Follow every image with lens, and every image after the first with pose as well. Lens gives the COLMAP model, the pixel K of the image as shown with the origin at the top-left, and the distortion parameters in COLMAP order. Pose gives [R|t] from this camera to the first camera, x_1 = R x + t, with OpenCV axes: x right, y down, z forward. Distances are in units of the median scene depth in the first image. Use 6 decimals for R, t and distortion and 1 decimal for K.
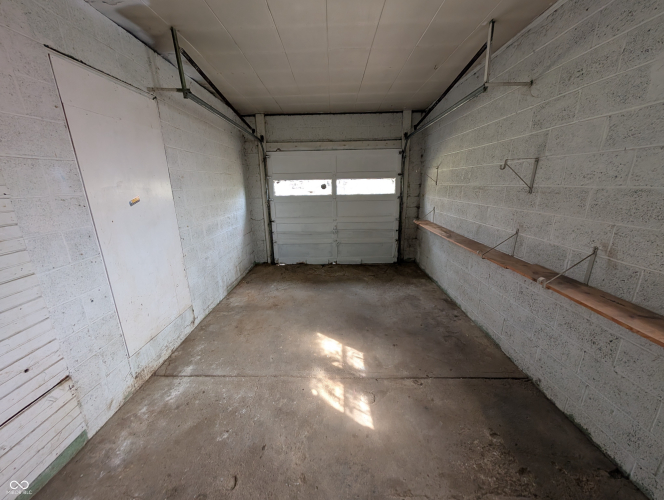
lens RADIAL K [[252.2, 0, 332.1], [0, 252.2, 250.0], [0, 0, 1]] dist [-0.000024, -0.000047]
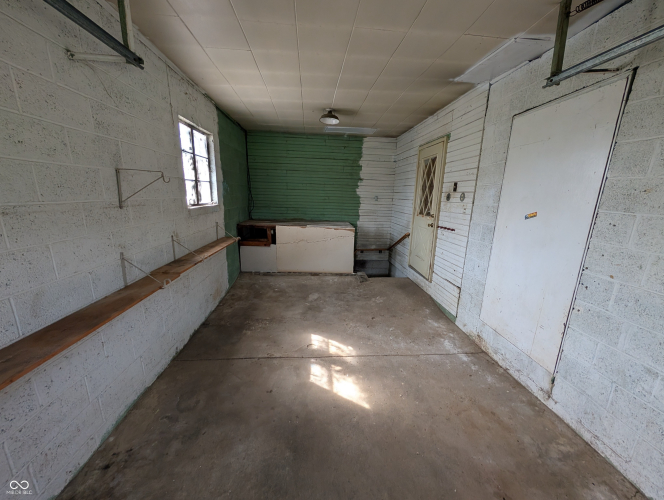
lens RADIAL K [[252.2, 0, 331.8], [0, 252.2, 250.7], [0, 0, 1]] dist [-0.000024, -0.000047]
pose [[-0.996219, 0.012552, -0.085968, 0.132817], [-0.029081, 0.884253, 0.466102, -0.501043], [0.081868, 0.466840, -0.880544, 1.817871]]
